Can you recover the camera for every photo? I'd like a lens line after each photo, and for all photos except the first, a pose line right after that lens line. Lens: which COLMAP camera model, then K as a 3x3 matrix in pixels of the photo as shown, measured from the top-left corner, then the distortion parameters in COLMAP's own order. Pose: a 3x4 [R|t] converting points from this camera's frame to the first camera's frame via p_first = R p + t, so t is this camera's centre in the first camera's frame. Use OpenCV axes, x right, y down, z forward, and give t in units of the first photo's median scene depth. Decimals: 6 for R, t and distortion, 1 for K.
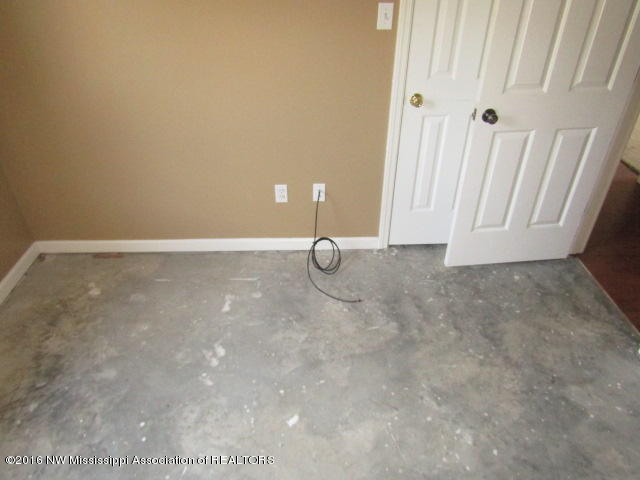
lens RADIAL K [[456.9, 0, 323.8], [0, 456.9, 241.7], [0, 0, 1]] dist [0.011121, 0.002264]
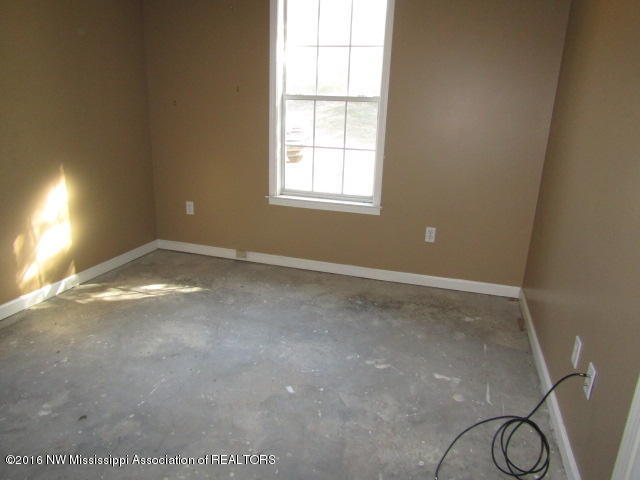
lens RADIAL K [[456.9, 0, 323.8], [0, 456.9, 237.9], [0, 0, 1]] dist [0.011121, 0.002264]
pose [[-0.326680, 0.249747, -0.911541, 0.764605], [-0.571723, 0.715771, 0.401005, -0.355109], [0.752604, 0.652149, -0.091042, 0.801649]]
